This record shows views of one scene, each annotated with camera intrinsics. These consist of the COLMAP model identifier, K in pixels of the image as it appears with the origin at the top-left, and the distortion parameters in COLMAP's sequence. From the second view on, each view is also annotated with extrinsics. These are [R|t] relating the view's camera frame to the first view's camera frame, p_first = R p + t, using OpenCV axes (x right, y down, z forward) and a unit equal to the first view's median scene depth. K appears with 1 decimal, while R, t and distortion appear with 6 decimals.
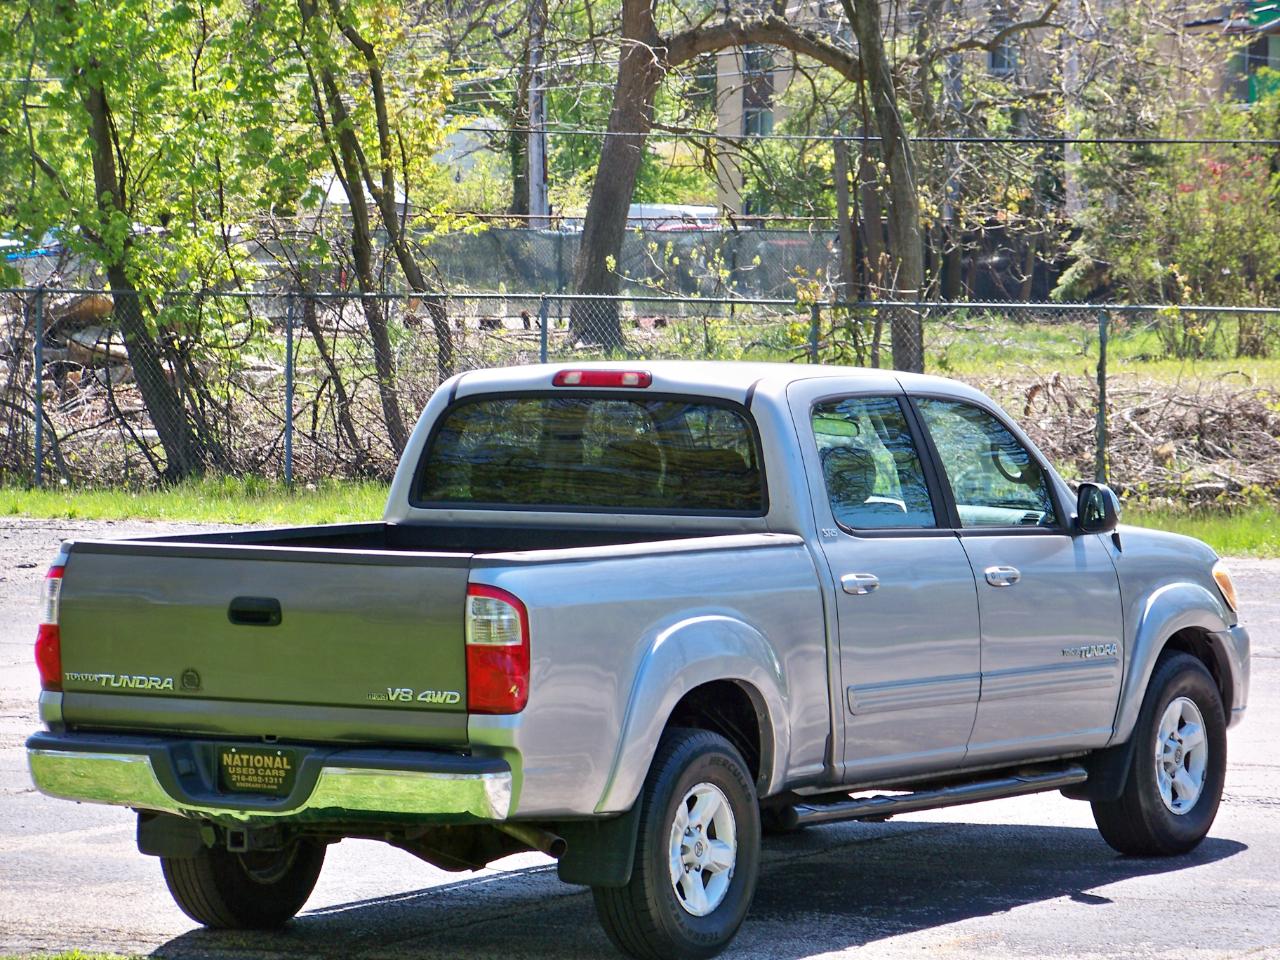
lens RADIAL K [[6167.2, 0, 640.0], [0, 6167.2, 480.0], [0, 0, 1]] dist [-0.459441, -11.762211]
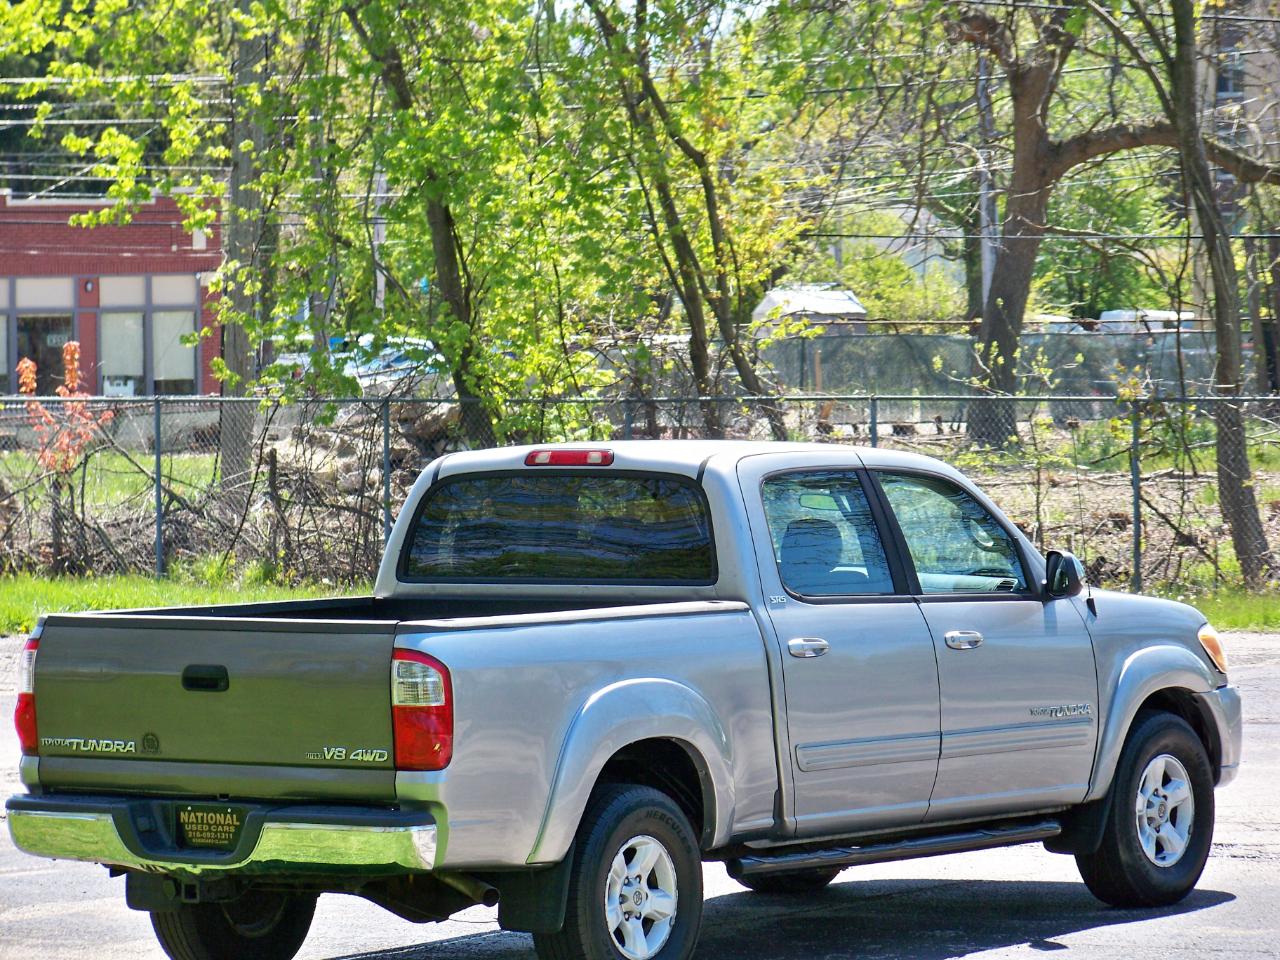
lens RADIAL K [[6167.2, 0, 640.0], [0, 6167.2, 480.0], [0, 0, 1]] dist [-0.459441, -11.762211]
pose [[0.997035, -0.015995, -0.075273, 0.089809], [0.014653, 0.999724, -0.018340, 0.007341], [0.075545, 0.017182, 0.996994, -0.056755]]
